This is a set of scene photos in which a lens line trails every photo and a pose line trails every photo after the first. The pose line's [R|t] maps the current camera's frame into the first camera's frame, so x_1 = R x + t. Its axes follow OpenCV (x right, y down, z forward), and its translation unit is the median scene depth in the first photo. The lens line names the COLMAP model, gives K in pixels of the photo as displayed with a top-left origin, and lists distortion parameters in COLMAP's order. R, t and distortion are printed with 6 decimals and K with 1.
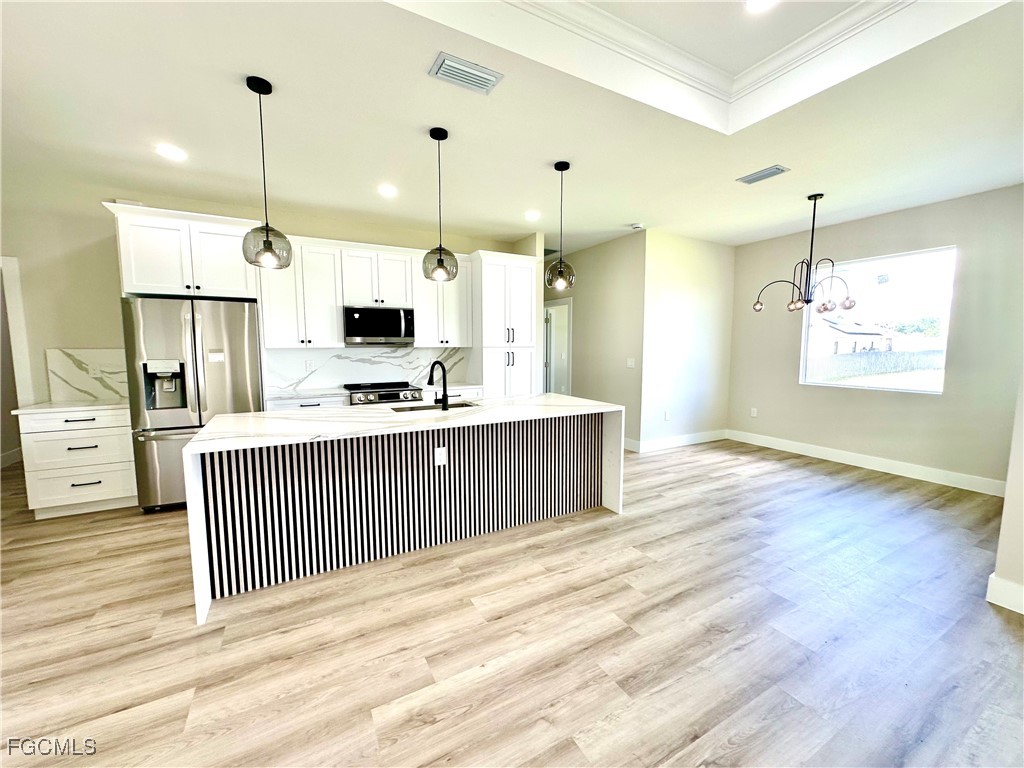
lens RADIAL K [[408.0, 0, 511.6], [0, 408.0, 384.8], [0, 0, 1]] dist [-0.002631, 0.000701]
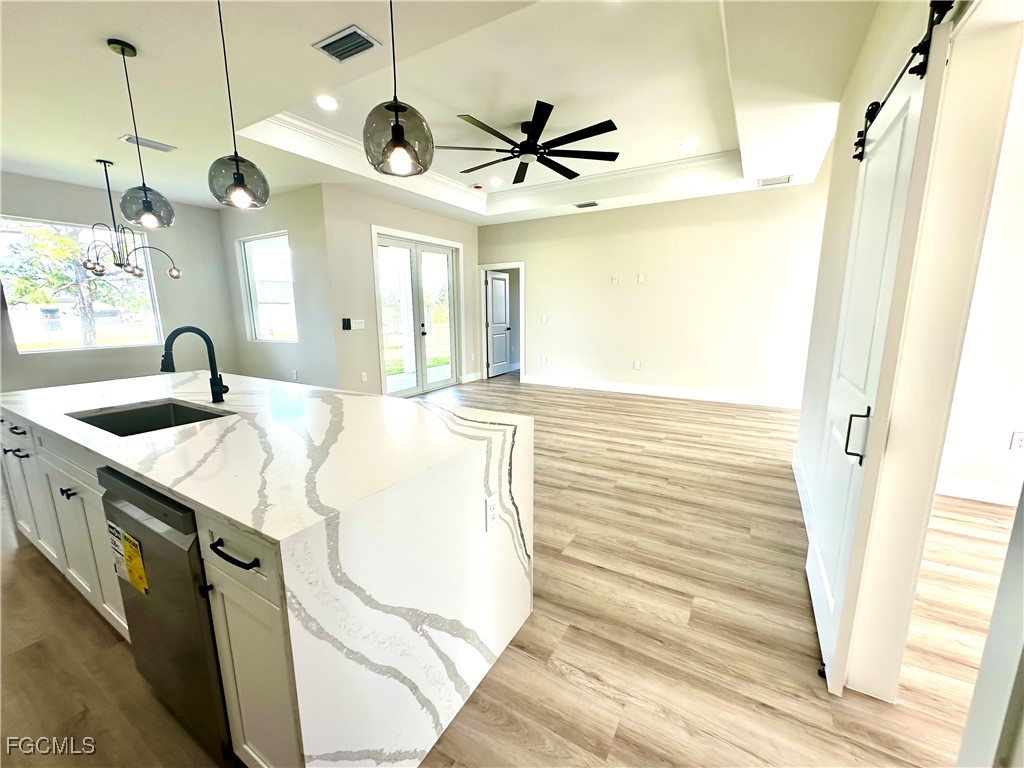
lens RADIAL K [[408.0, 0, 511.6], [0, 408.0, 384.8], [0, 0, 1]] dist [-0.002631, 0.000701]
pose [[-0.511860, -0.152413, 0.845441, -0.894150], [0.092171, 0.968712, 0.230439, -0.066288], [-0.854110, 0.195877, -0.481796, 0.858156]]
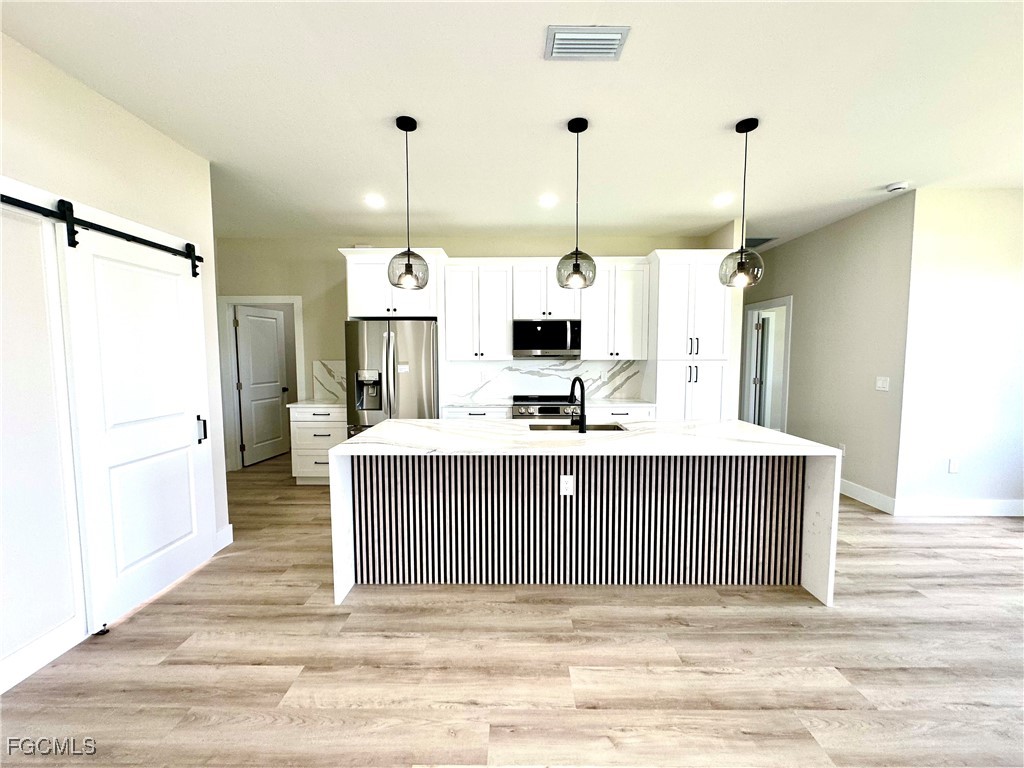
lens RADIAL K [[408.0, 0, 511.6], [0, 408.0, 384.8], [0, 0, 1]] dist [-0.002631, 0.000701]
pose [[0.873970, 0.035602, -0.484674, 0.122596], [-0.046836, 0.998841, -0.011085, -0.023658], [0.483718, 0.032388, 0.874624, 0.135588]]
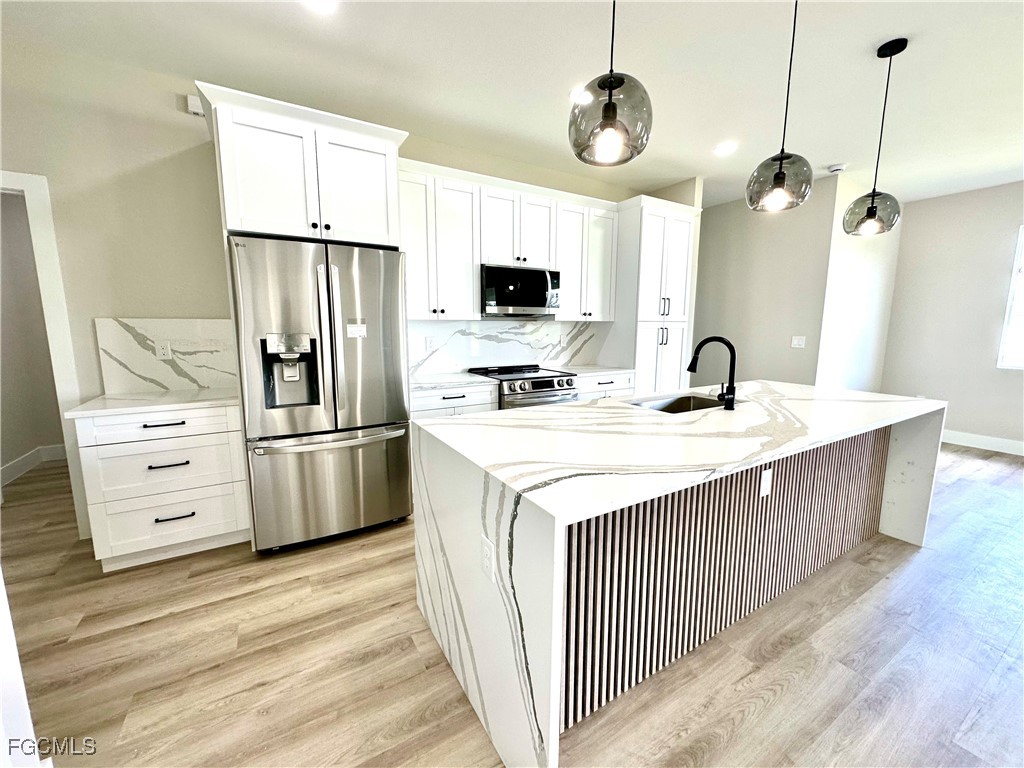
lens RADIAL K [[410.4, 0, 511.9], [0, 410.4, 383.4], [0, 0, 1]] dist [-0.000935, 0.000086]
pose [[0.999235, -0.000683, 0.039110, -0.521275], [-0.001091, 0.998972, 0.045315, -0.011120], [-0.039101, -0.045323, 0.998207, 0.314854]]
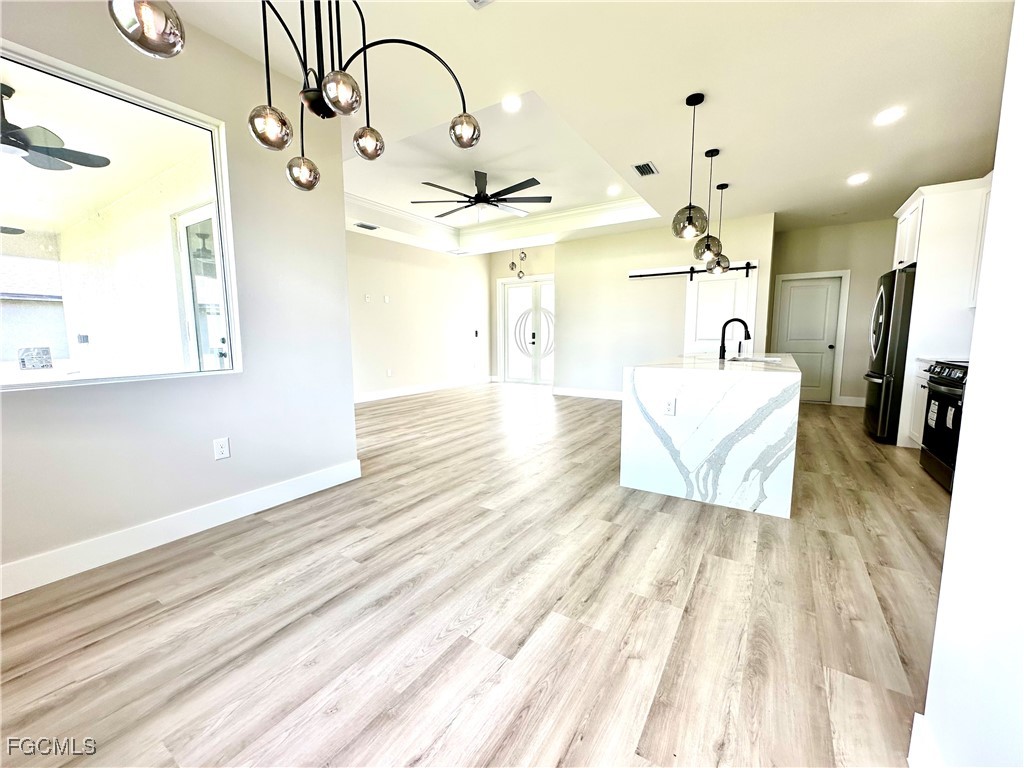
lens RADIAL K [[408.0, 0, 511.6], [0, 408.0, 384.8], [0, 0, 1]] dist [-0.002631, 0.000701]
pose [[-0.881992, 0.061593, -0.467222, 0.925775], [-0.040678, 0.977772, 0.205687, -0.084210], [0.469505, 0.200420, -0.859882, 1.680631]]
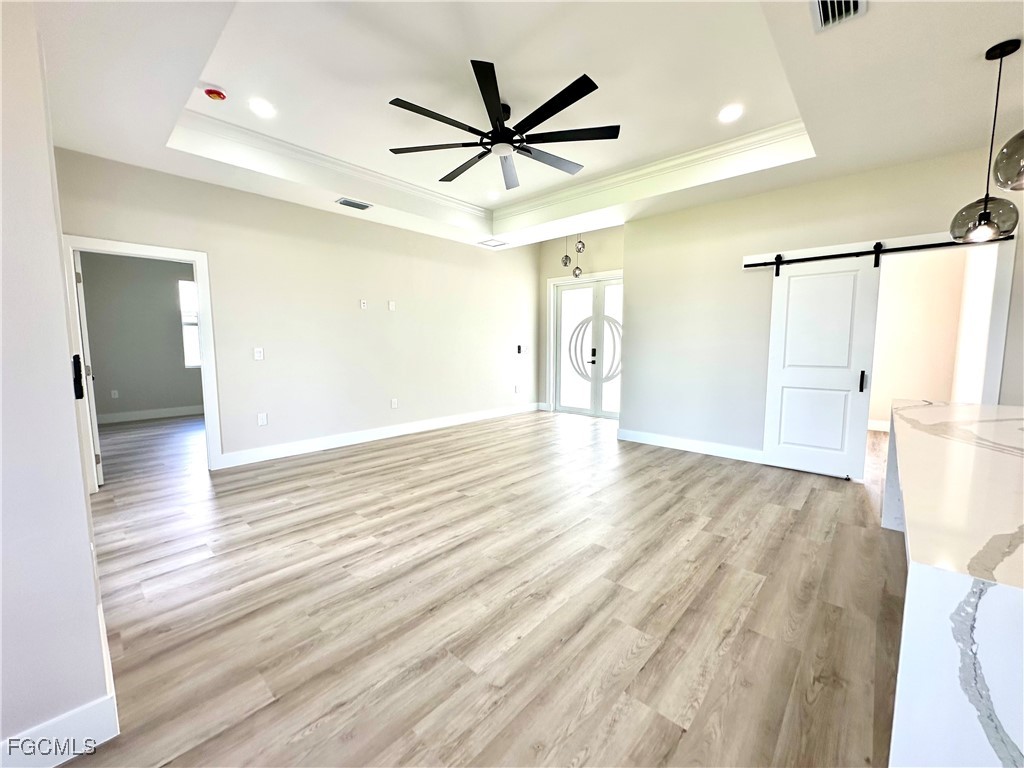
lens RADIAL K [[408.0, 0, 511.6], [0, 408.0, 384.8], [0, 0, 1]] dist [-0.002631, 0.000701]
pose [[-0.946406, 0.033204, -0.321267, 0.542817], [-0.030661, 0.980973, 0.191708, -0.072677], [0.321519, 0.191284, -0.927381, 1.120970]]
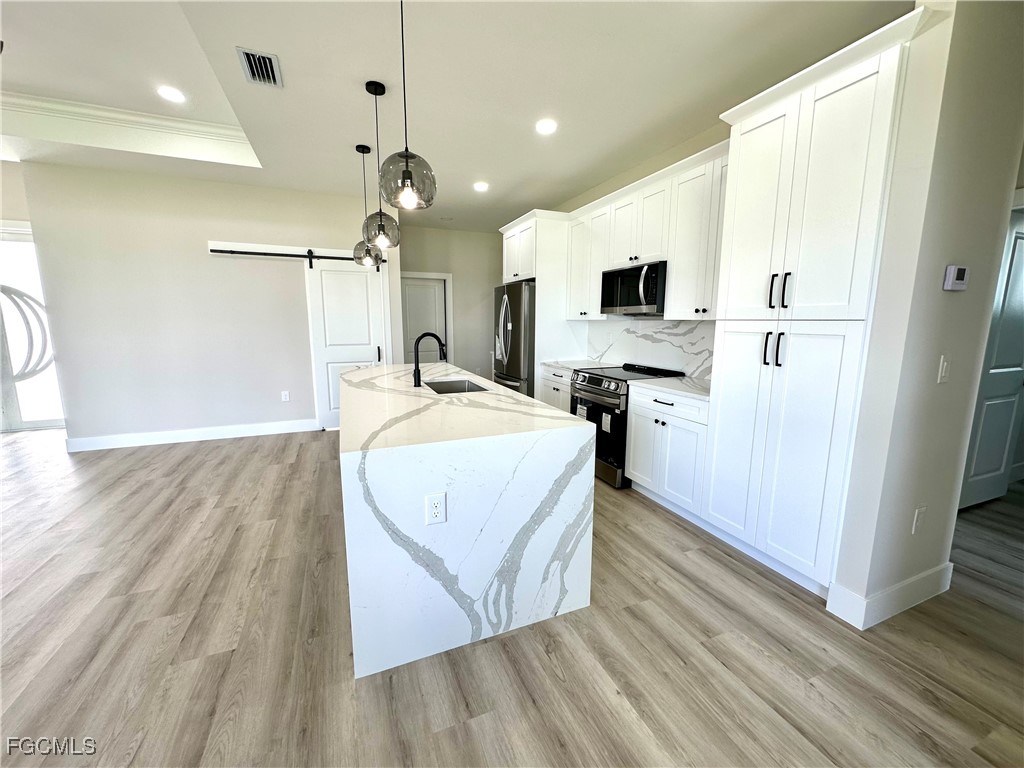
lens RADIAL K [[408.0, 0, 511.6], [0, 408.0, 384.8], [0, 0, 1]] dist [-0.002631, 0.000701]
pose [[-0.106608, 0.157921, -0.981680, 0.675777], [-0.100065, 0.980590, 0.168613, -0.111346], [0.989253, 0.116208, -0.088736, 1.219705]]
